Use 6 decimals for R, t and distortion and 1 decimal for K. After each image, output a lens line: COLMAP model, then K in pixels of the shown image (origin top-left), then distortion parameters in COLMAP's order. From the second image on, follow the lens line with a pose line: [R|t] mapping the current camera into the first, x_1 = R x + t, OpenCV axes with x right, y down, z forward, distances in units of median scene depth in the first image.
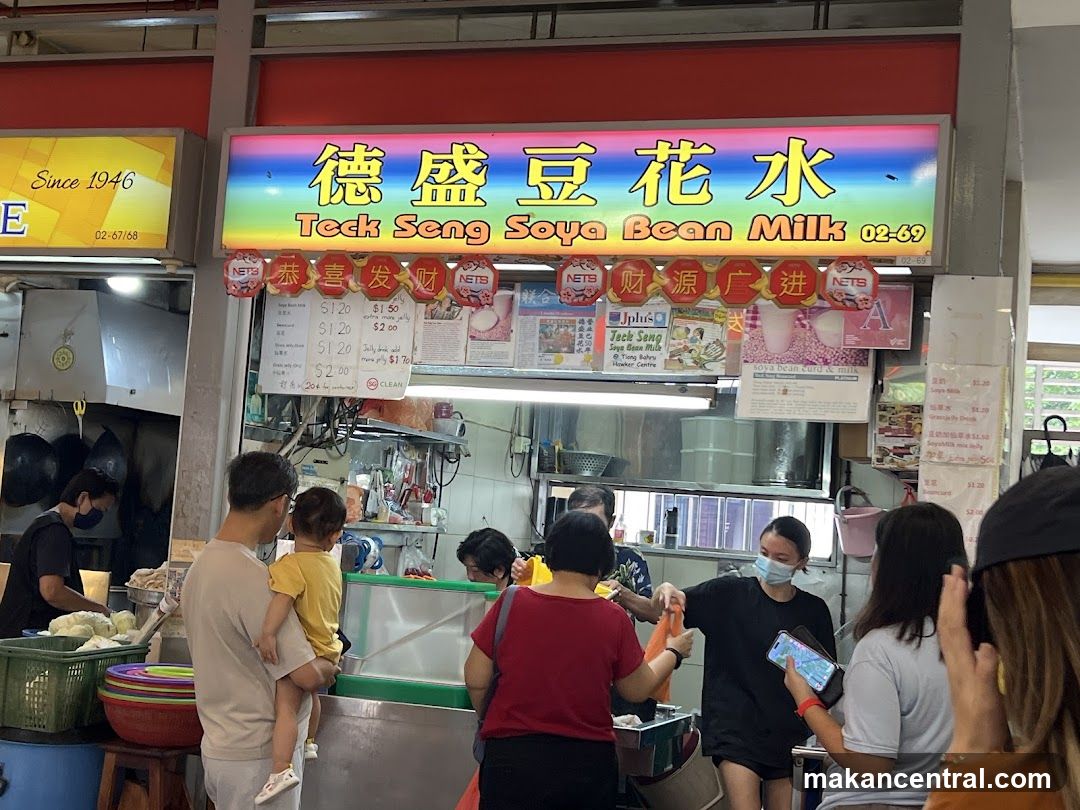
lens RADIAL K [[1569.5, 0, 543.3], [0, 1569.5, 412.0], [0, 0, 1]] dist [0.135107, 0.000000]
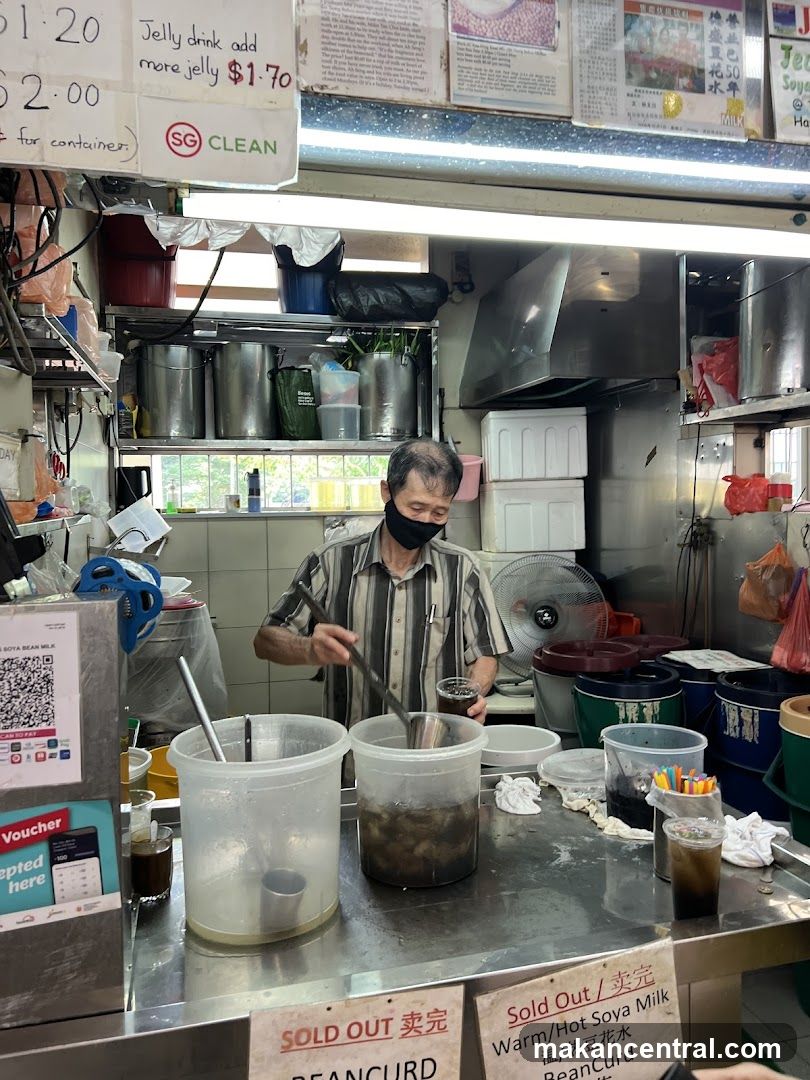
lens RADIAL K [[815.3, 0, 406.9], [0, 815.3, 522.9], [0, 0, 1]] dist [0.004743, 0.002128]
pose [[0.840668, -0.102337, 0.531793, -0.182343], [0.034017, 0.990022, 0.136742, 0.046070], [-0.540481, -0.096865, 0.835762, 0.860858]]
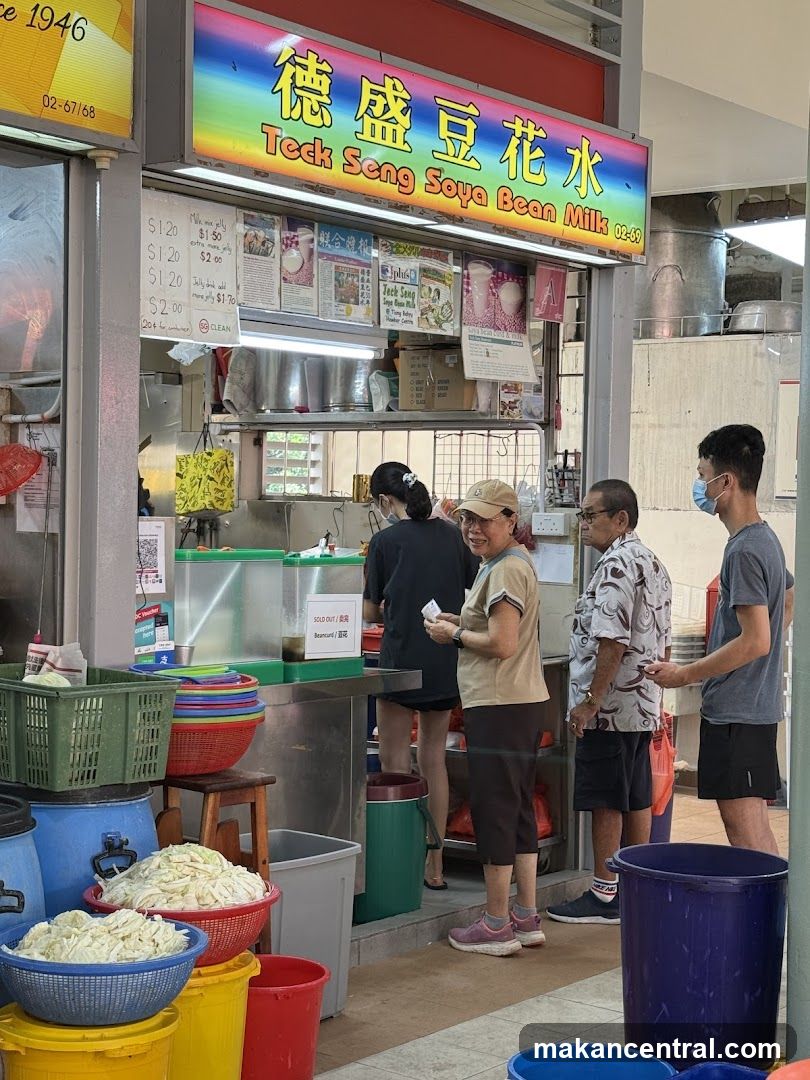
lens RADIAL K [[1884.6, 0, 400.3], [0, 1884.6, 548.0], [0, 0, 1]] dist [0.131623, 0.000000]
pose [[0.329474, -0.088548, 0.940003, -1.093862], [-0.075347, 0.989951, 0.119662, -0.030931], [-0.941153, -0.110252, 0.319492, 0.599260]]
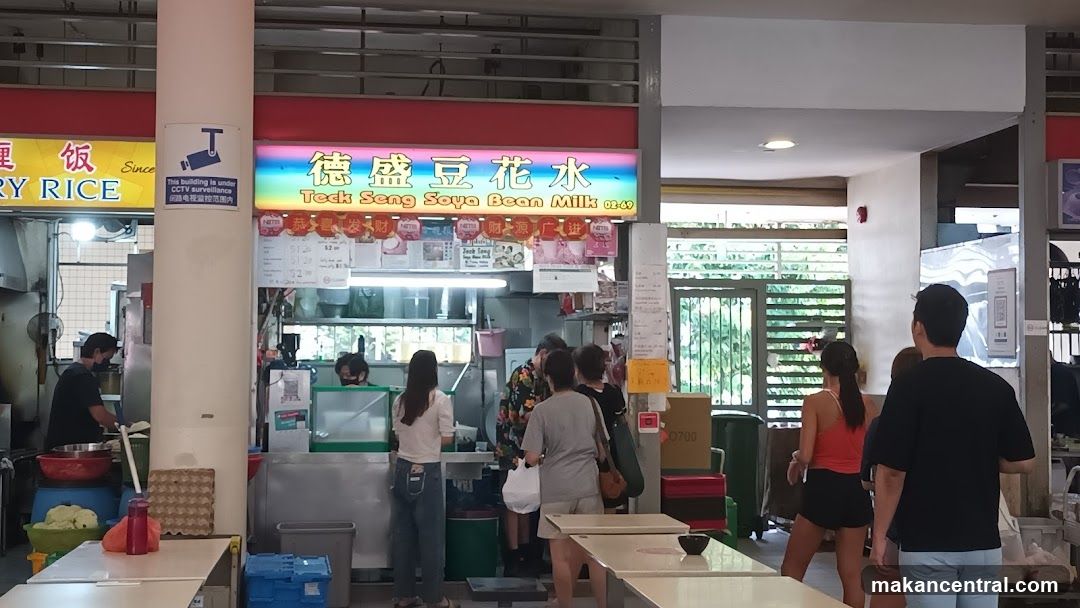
lens RADIAL K [[1564.5, 0, 541.0], [0, 1564.5, 292.8], [0, 0, 1]] dist [0.052478, 0.000000]
pose [[0.899862, -0.047480, 0.433582, -0.703046], [0.025218, 0.998058, 0.056955, -0.104499], [-0.435444, -0.040317, 0.899312, -0.754827]]
